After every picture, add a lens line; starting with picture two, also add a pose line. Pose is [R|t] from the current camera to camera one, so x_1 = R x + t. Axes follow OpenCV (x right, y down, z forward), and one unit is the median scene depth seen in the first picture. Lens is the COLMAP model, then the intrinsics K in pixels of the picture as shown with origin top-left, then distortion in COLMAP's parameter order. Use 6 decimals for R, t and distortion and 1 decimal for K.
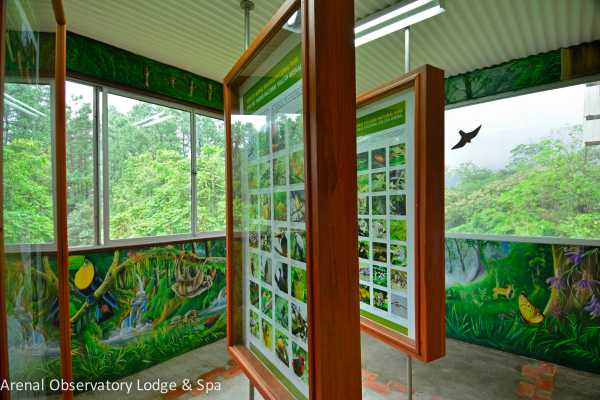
lens RADIAL K [[302.1, 0, 300.0], [0, 302.1, 200.0], [0, 0, 1]] dist [0.000959, -0.021796]
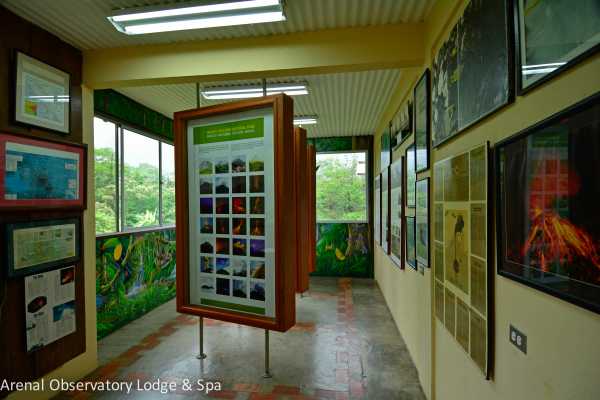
lens RADIAL K [[302.1, 0, 300.0], [0, 302.1, 200.0], [0, 0, 1]] dist [0.000959, -0.021796]
pose [[0.833038, 0.010016, 0.553125, -0.703179], [-0.003968, 0.999919, -0.012130, 0.007839], [-0.553201, 0.007910, 0.833010, -0.678180]]
